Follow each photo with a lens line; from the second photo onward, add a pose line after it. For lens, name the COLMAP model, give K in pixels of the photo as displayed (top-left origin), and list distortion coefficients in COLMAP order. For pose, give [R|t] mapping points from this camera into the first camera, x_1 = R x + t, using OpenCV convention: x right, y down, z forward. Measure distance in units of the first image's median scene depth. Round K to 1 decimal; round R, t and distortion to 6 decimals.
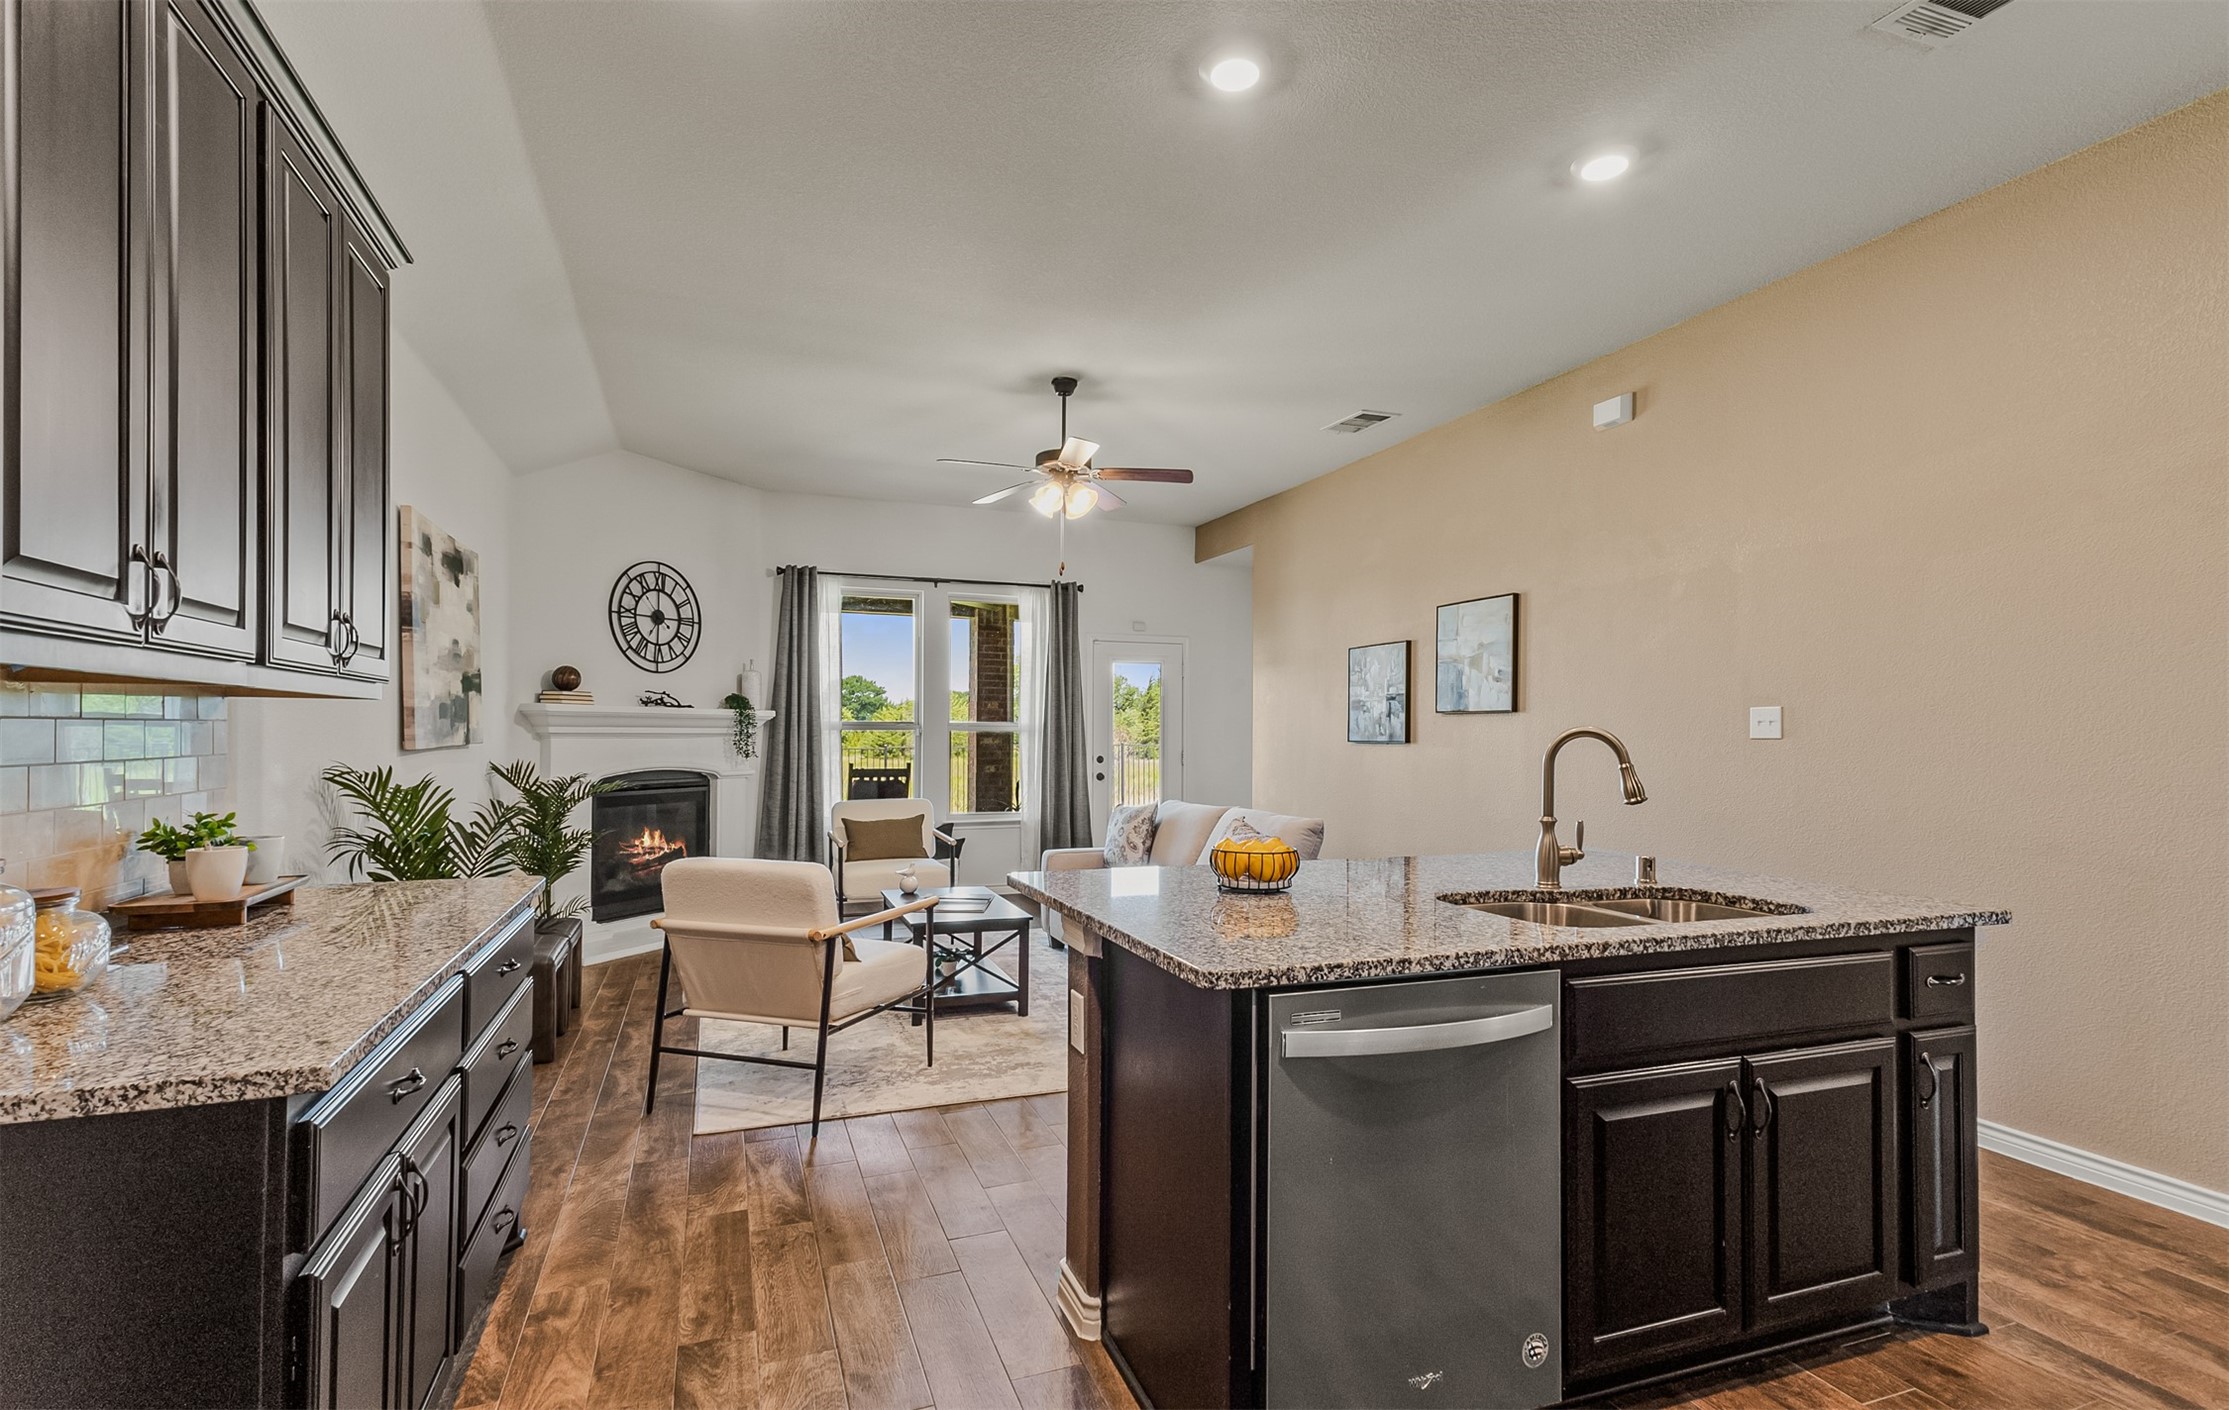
lens RADIAL K [[1042.9, 0, 1110.2], [0, 1042.9, 732.5], [0, 0, 1]] dist [0.021582, 0.000038]
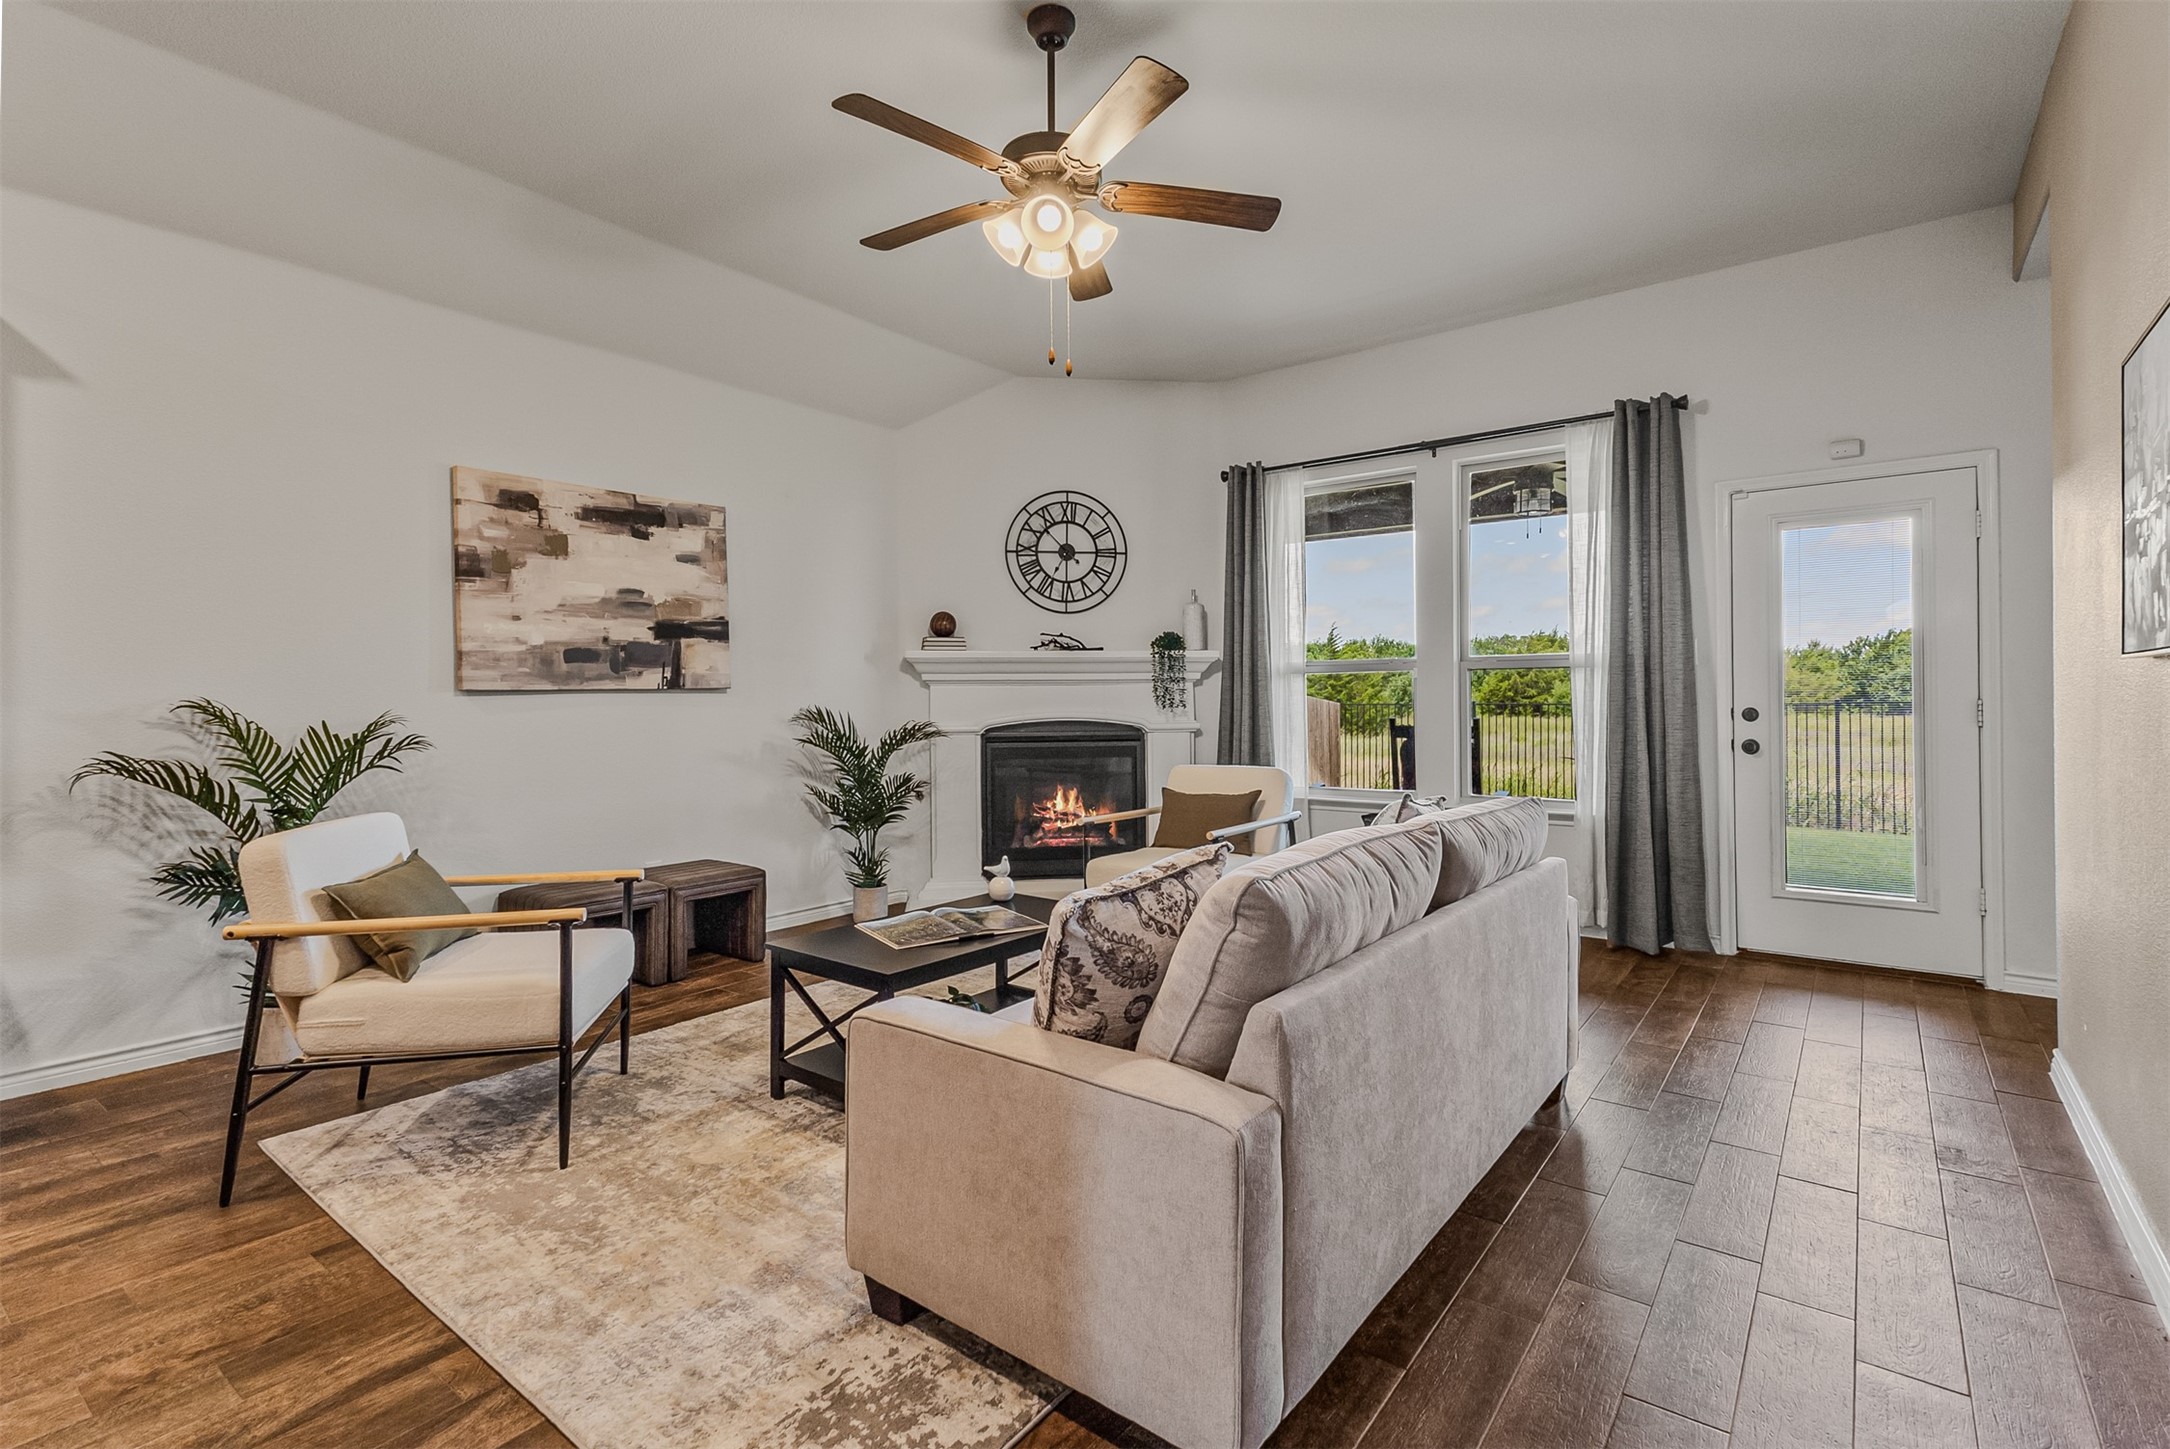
lens RADIAL K [[1009.2, 0, 1106.4], [0, 1009.2, 700.0], [0, 0, 1]] dist [0.025650, -0.006636]
pose [[0.532923, -0.005067, -0.846148, 0.331682], [0.010564, 0.999944, 0.000665, 0.018283], [0.846098, -0.009294, 0.532947, 0.574049]]
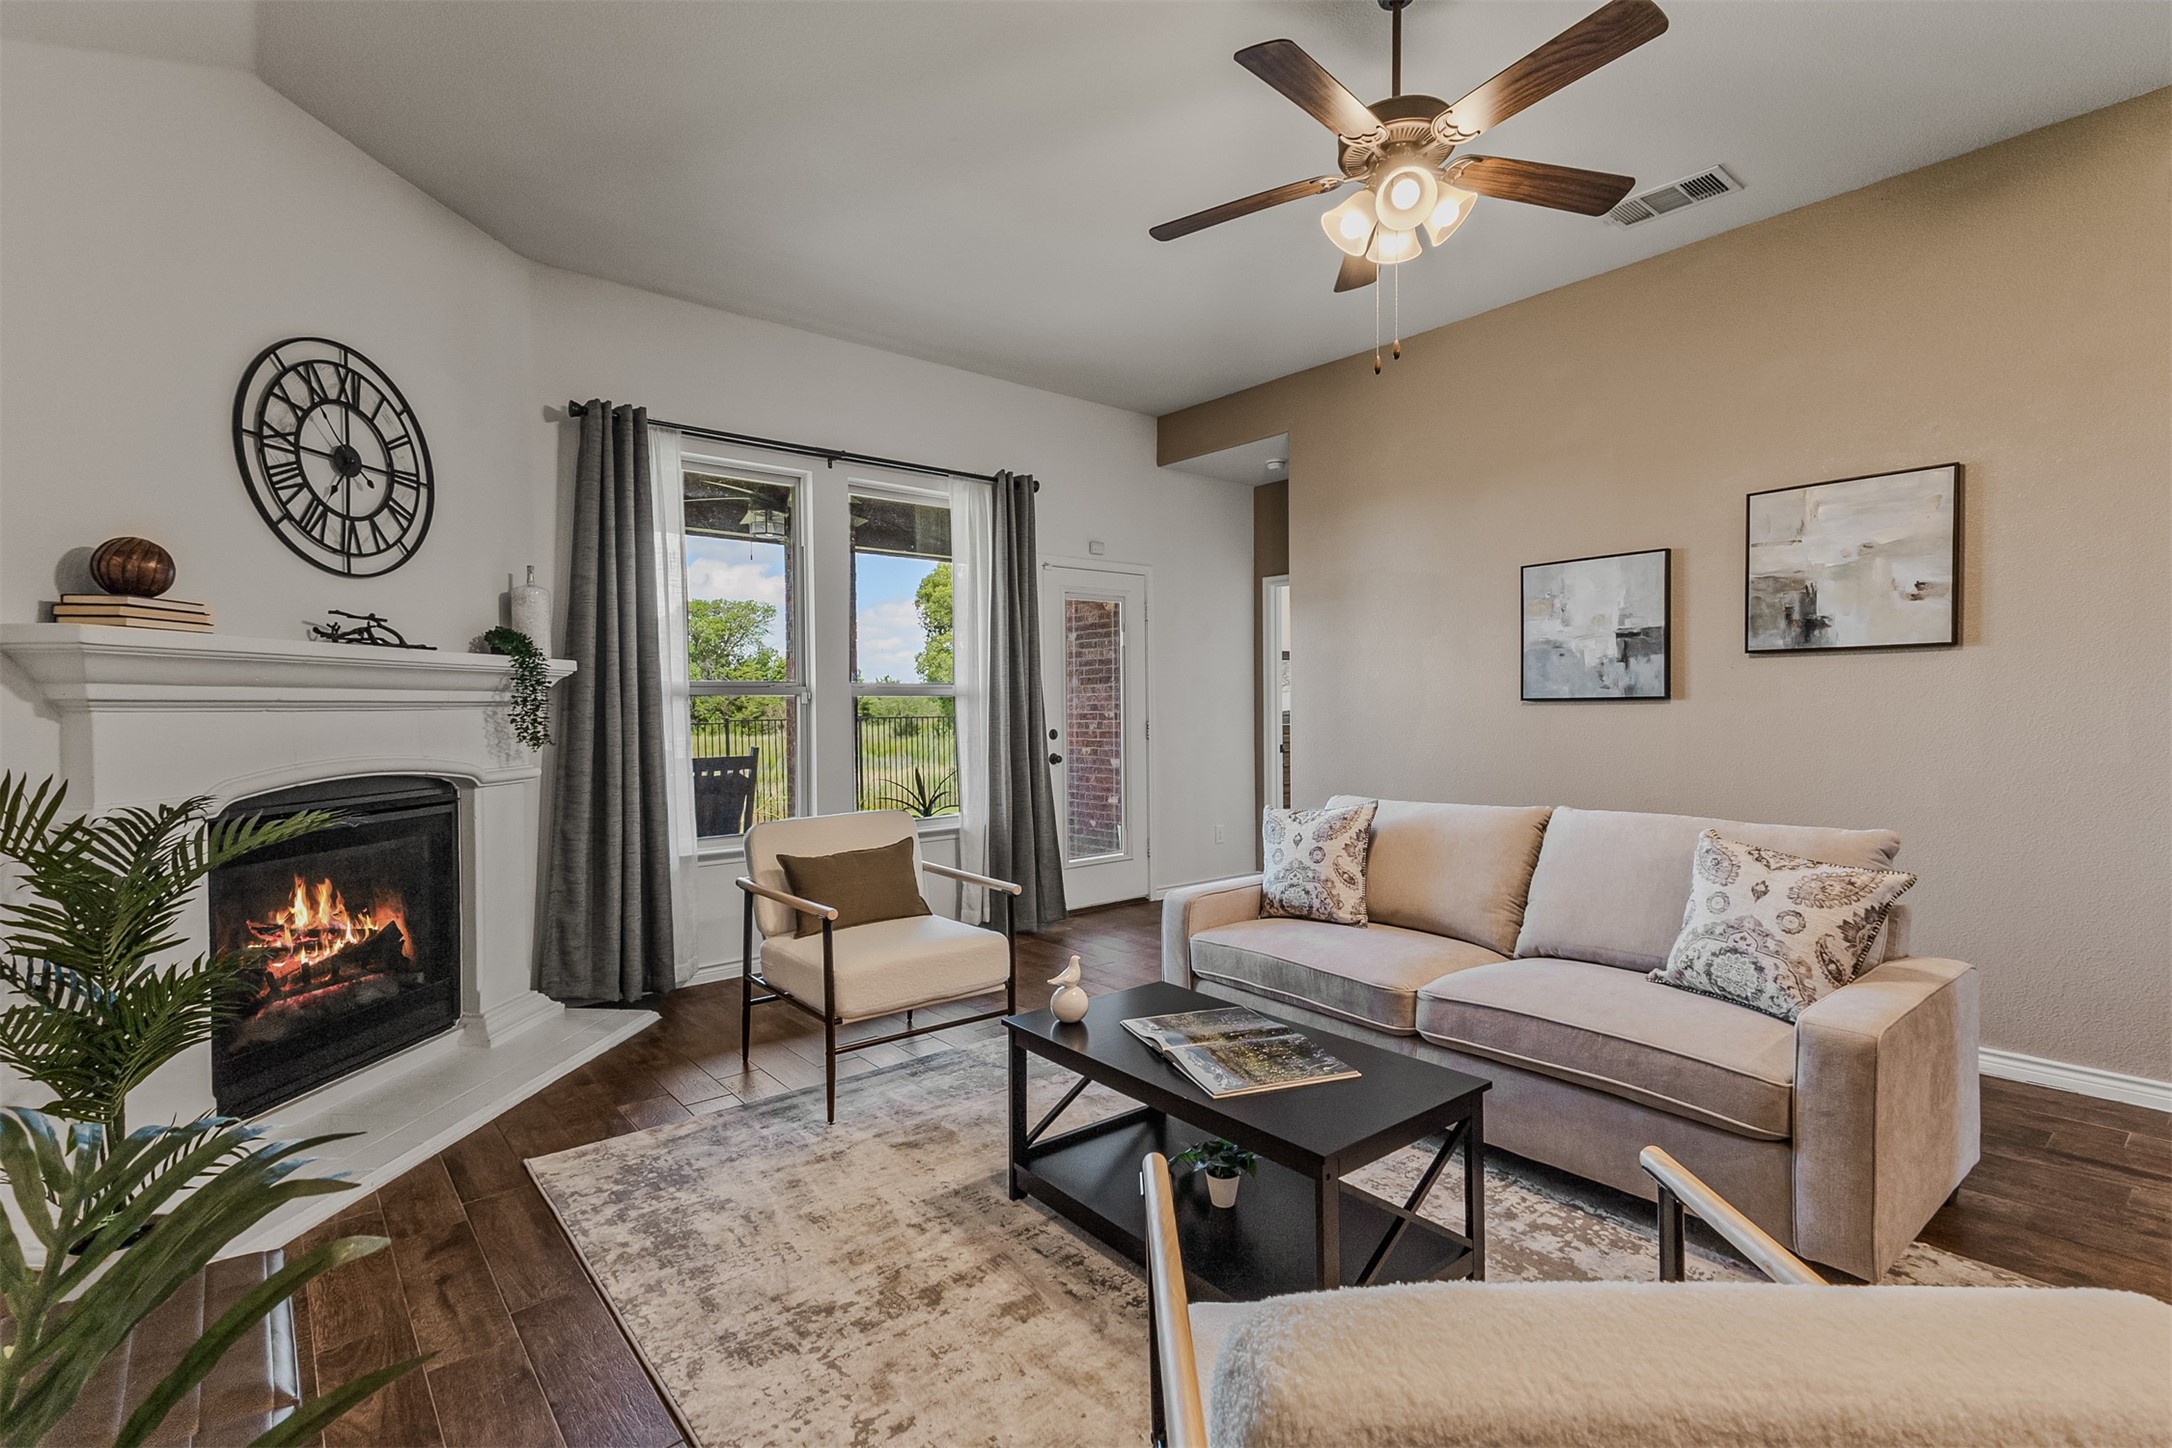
lens RADIAL K [[1010.1, 0, 1089.0], [0, 1010.1, 725.2], [0, 0, 1]] dist [0.025650, -0.006636]
pose [[0.946119, -0.020246, 0.323185, -0.268210], [0.014122, 0.999674, 0.021284, 0.006889], [-0.323511, -0.015573, 0.946096, 0.449549]]
